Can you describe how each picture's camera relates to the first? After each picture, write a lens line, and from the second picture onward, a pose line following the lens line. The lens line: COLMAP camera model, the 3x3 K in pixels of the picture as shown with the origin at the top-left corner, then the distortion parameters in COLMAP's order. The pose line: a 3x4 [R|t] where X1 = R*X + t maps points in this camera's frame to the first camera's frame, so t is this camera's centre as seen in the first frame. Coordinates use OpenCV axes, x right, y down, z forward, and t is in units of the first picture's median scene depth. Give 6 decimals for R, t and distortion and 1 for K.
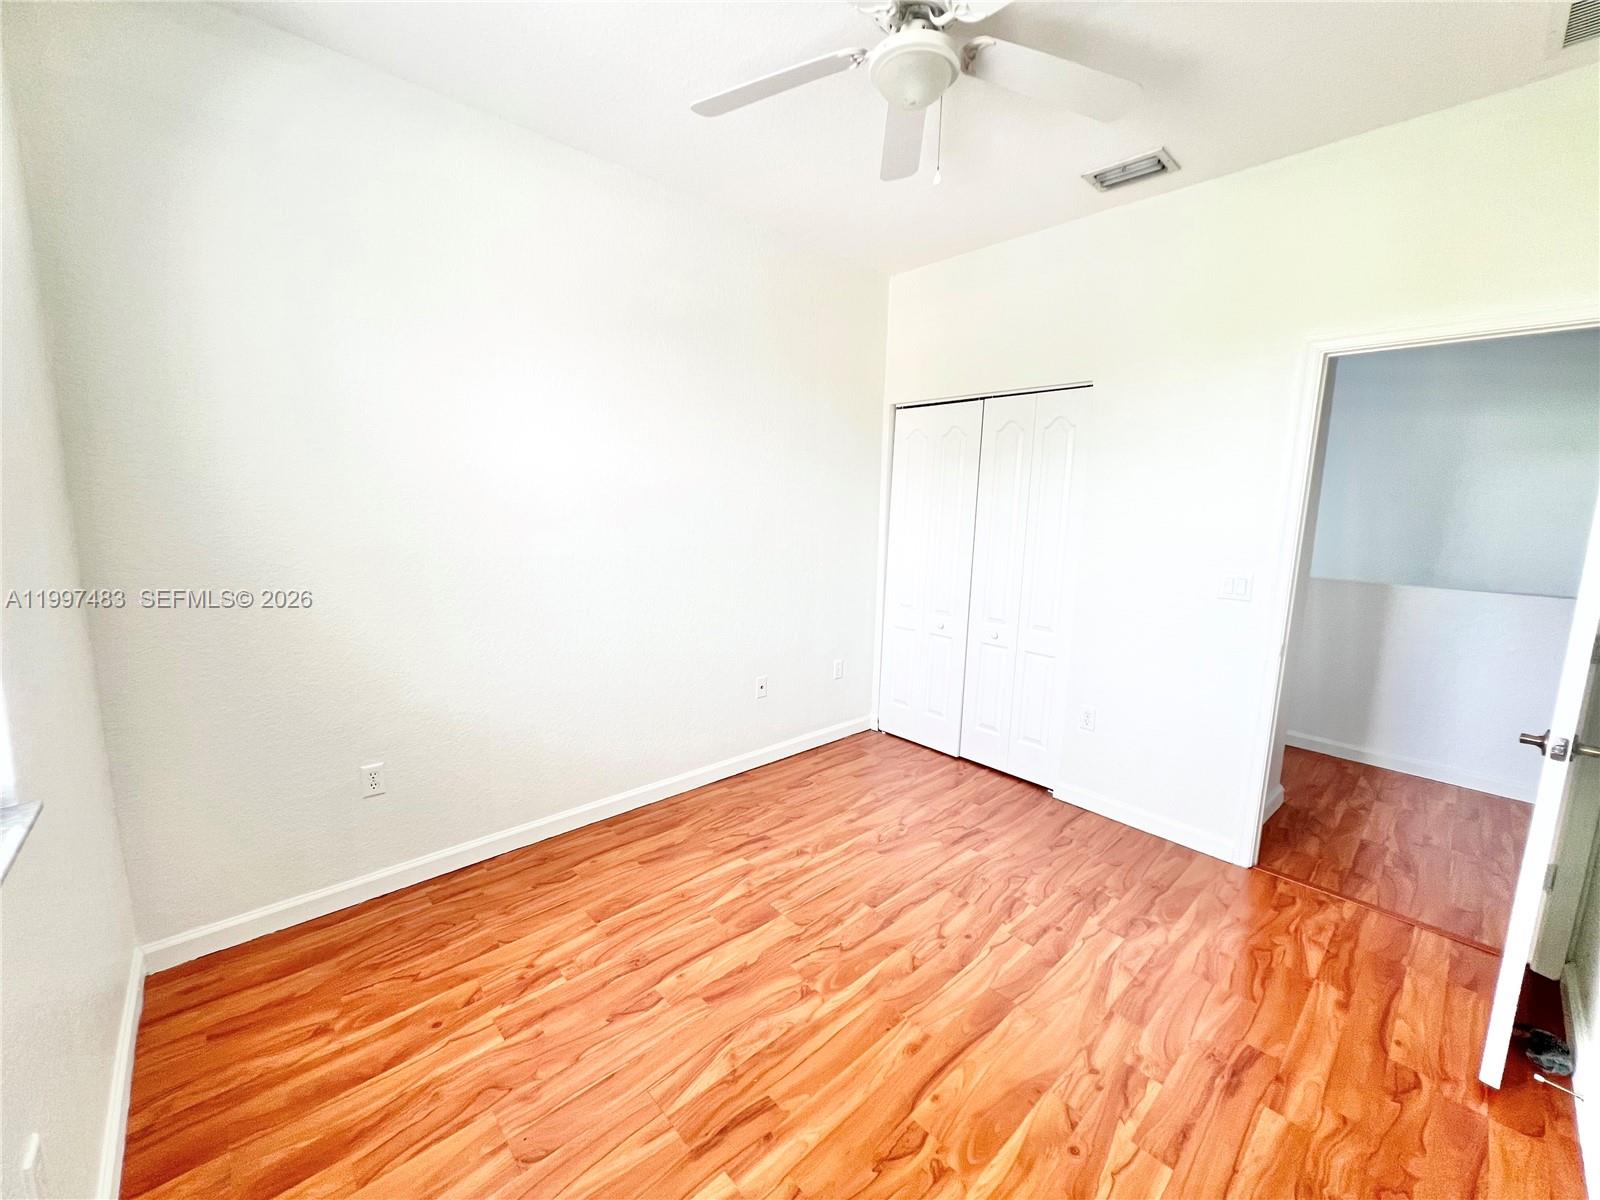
lens RADIAL K [[636.5, 0, 790.1], [0, 636.5, 616.7], [0, 0, 1]] dist [-0.001853, 0.000526]
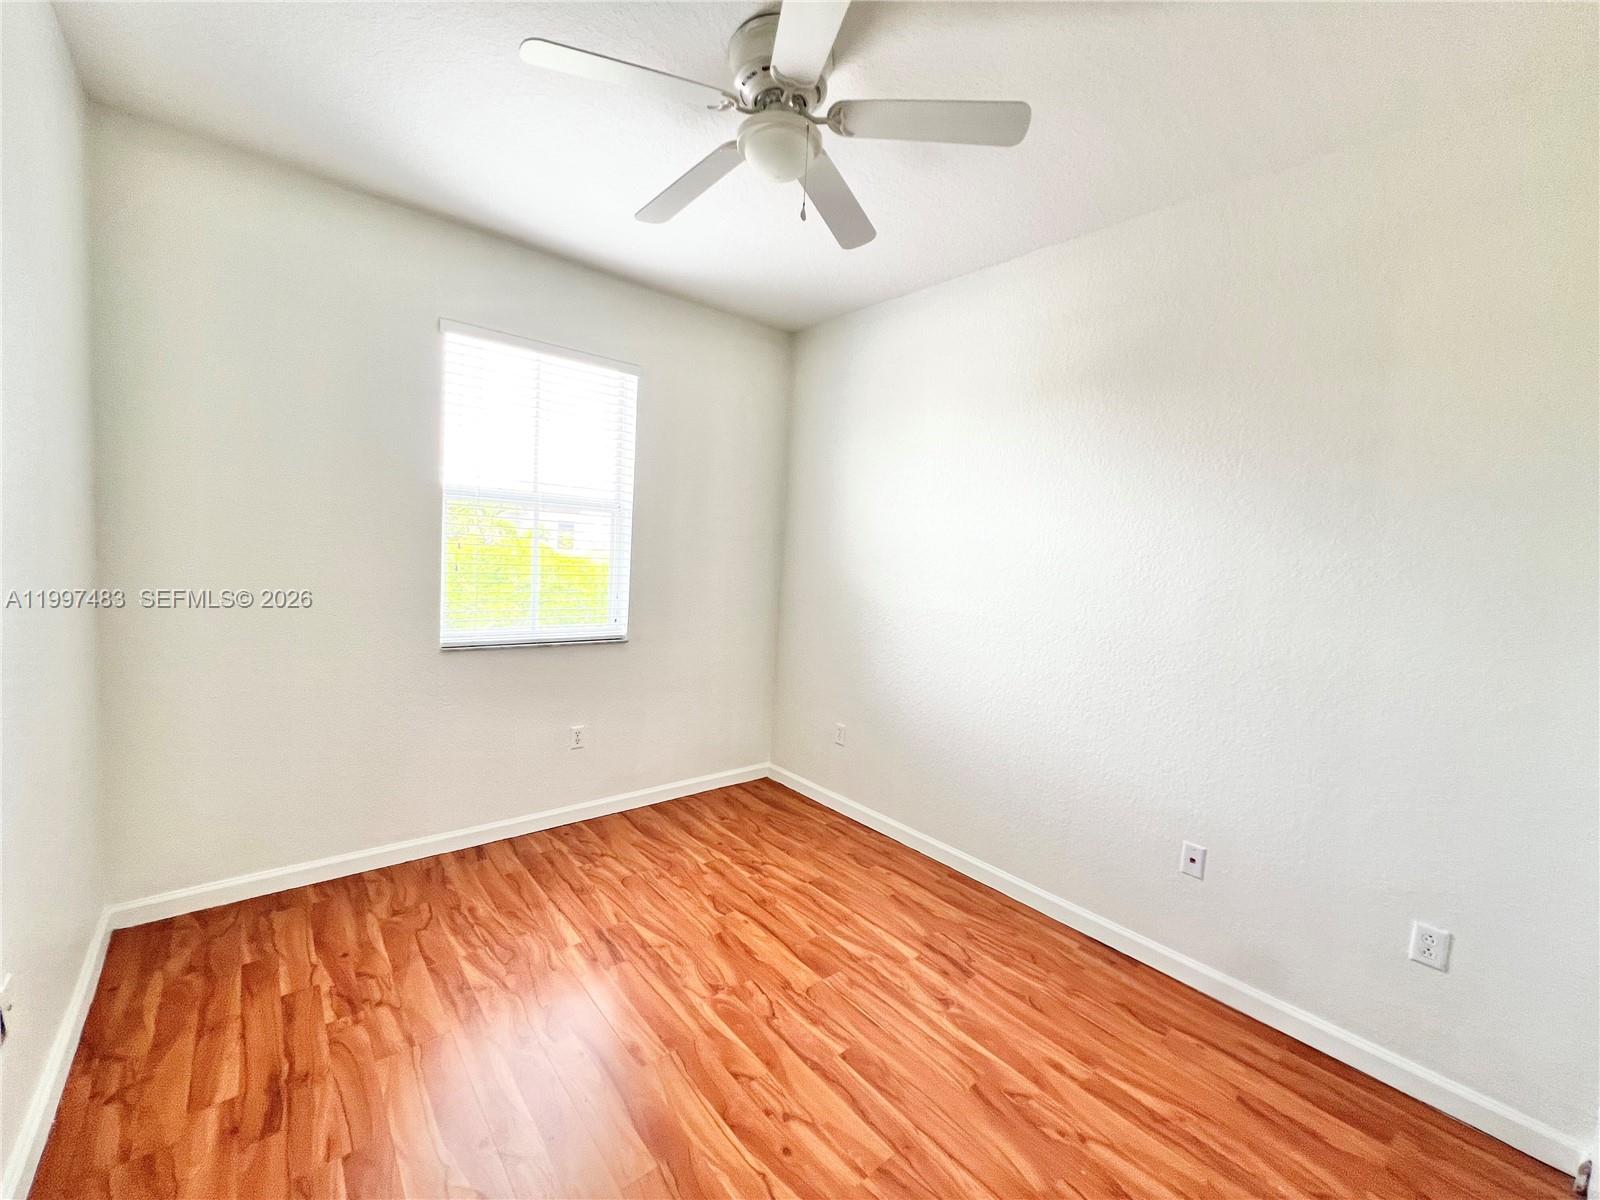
lens RADIAL K [[650.4, 0, 798.6], [0, 650.4, 593.8], [0, 0, 1]] dist [0.002473, 0.000537]
pose [[-0.034760, 0.043152, -0.998464, 0.951465], [-0.237608, 0.970063, 0.050196, -0.136201], [0.970739, 0.238987, -0.023466, 0.856836]]
